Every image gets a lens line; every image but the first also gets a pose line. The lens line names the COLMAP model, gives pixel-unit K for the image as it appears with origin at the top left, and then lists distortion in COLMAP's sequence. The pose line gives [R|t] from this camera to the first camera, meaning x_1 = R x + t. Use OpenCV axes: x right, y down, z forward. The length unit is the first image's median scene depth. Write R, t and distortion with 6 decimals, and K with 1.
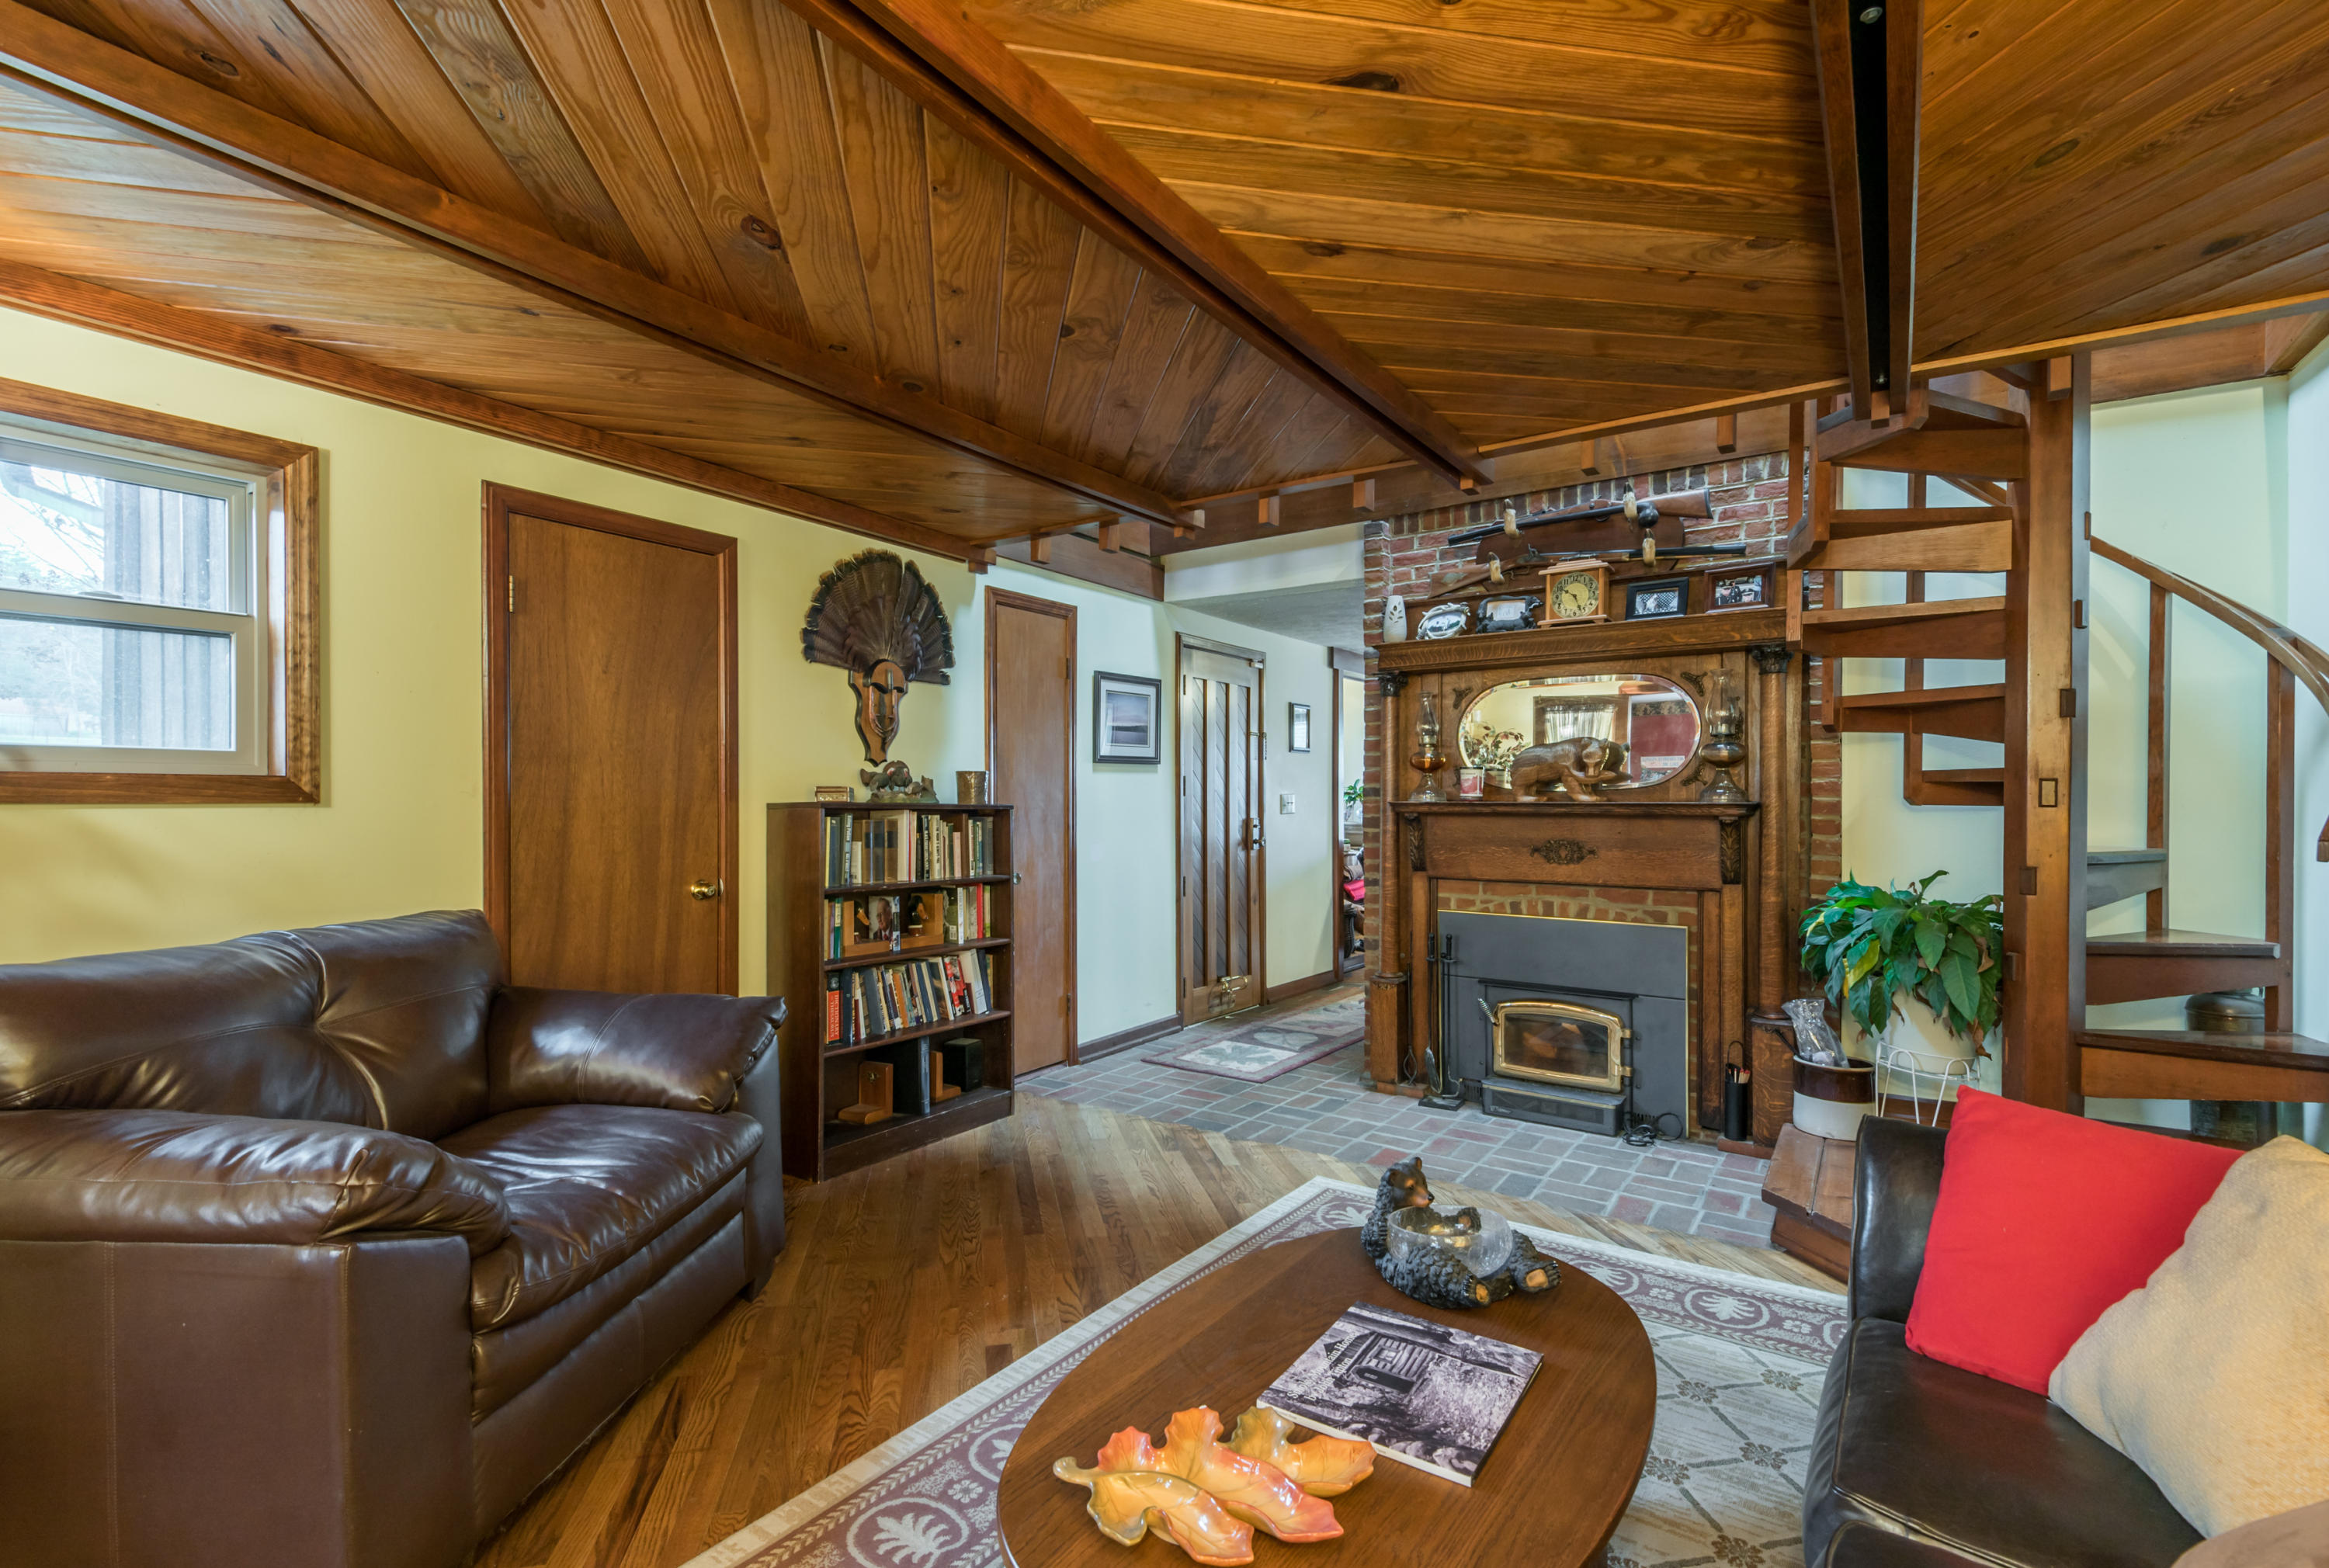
lens RADIAL K [[1065.9, 0, 1151.8], [0, 1065.9, 806.1], [0, 0, 1]] dist [0.051812, -0.041282]
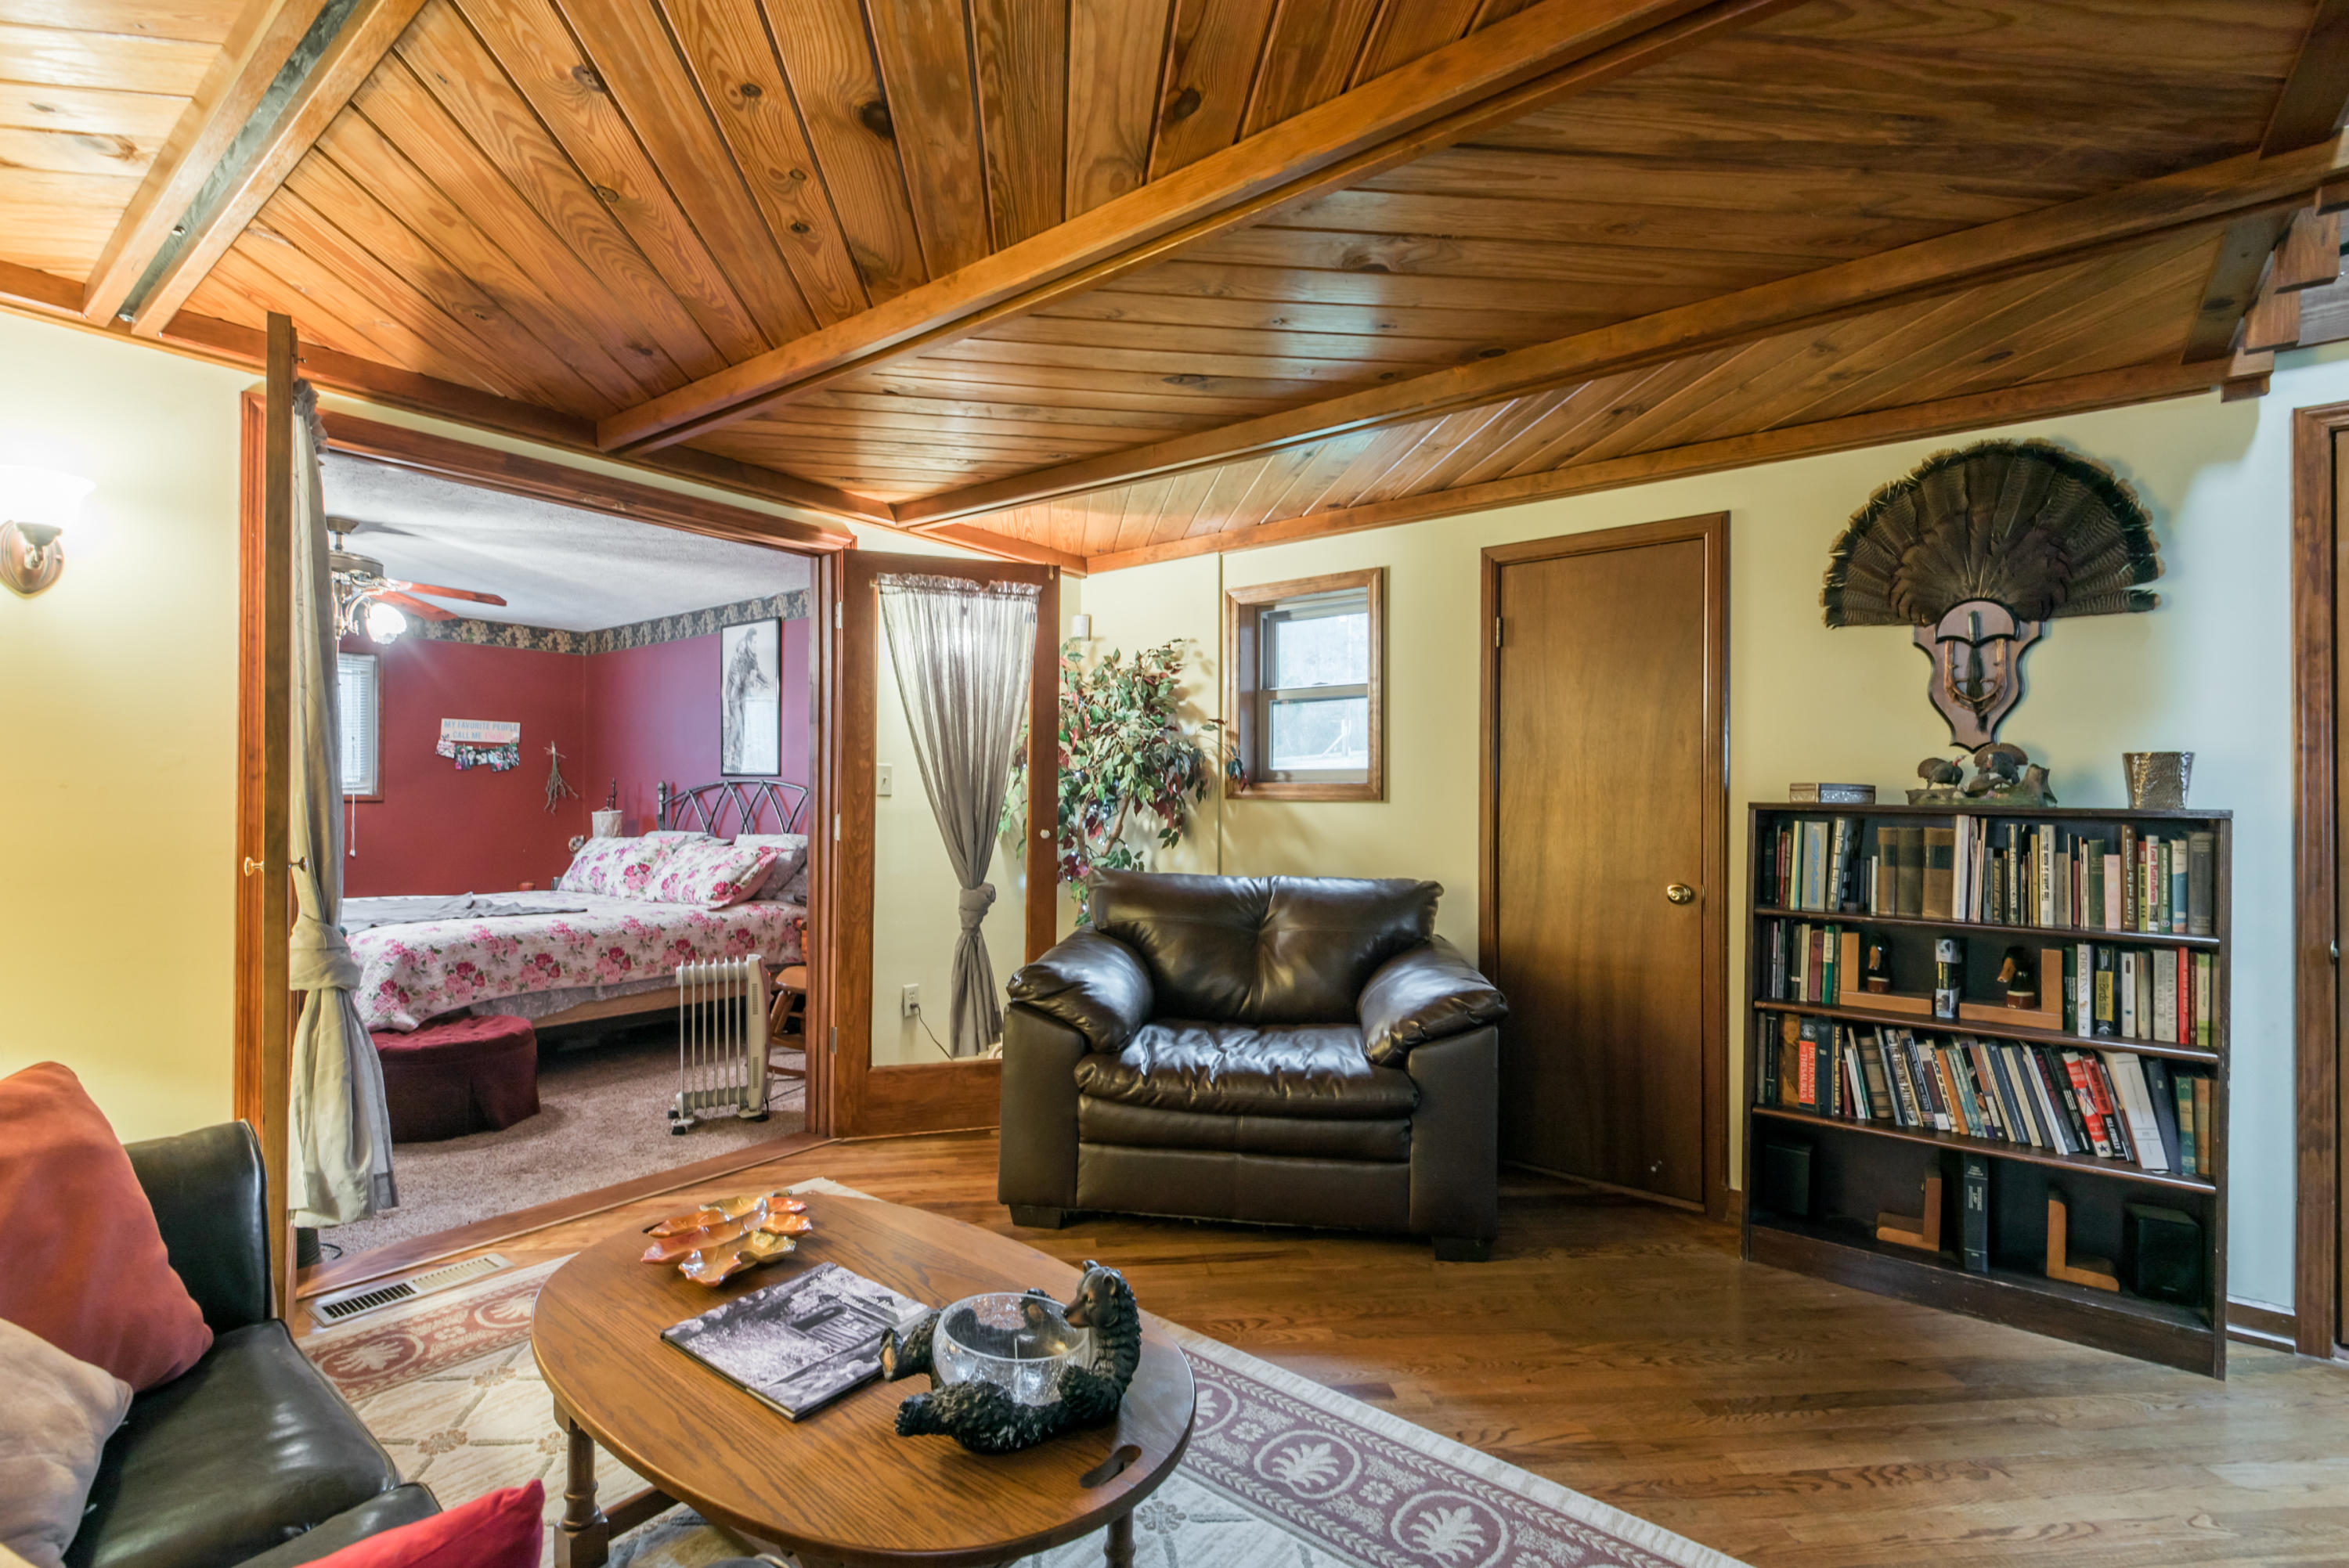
lens RADIAL K [[1047.6, 0, 1174.1], [0, 1047.6, 789.0], [0, 0, 1]] dist [0.032002, -0.000055]
pose [[-0.051679, -0.008020, -0.998632, 0.493247], [-0.010438, 0.999917, -0.007490, -0.003445], [0.998609, 0.010036, -0.051758, 0.541362]]
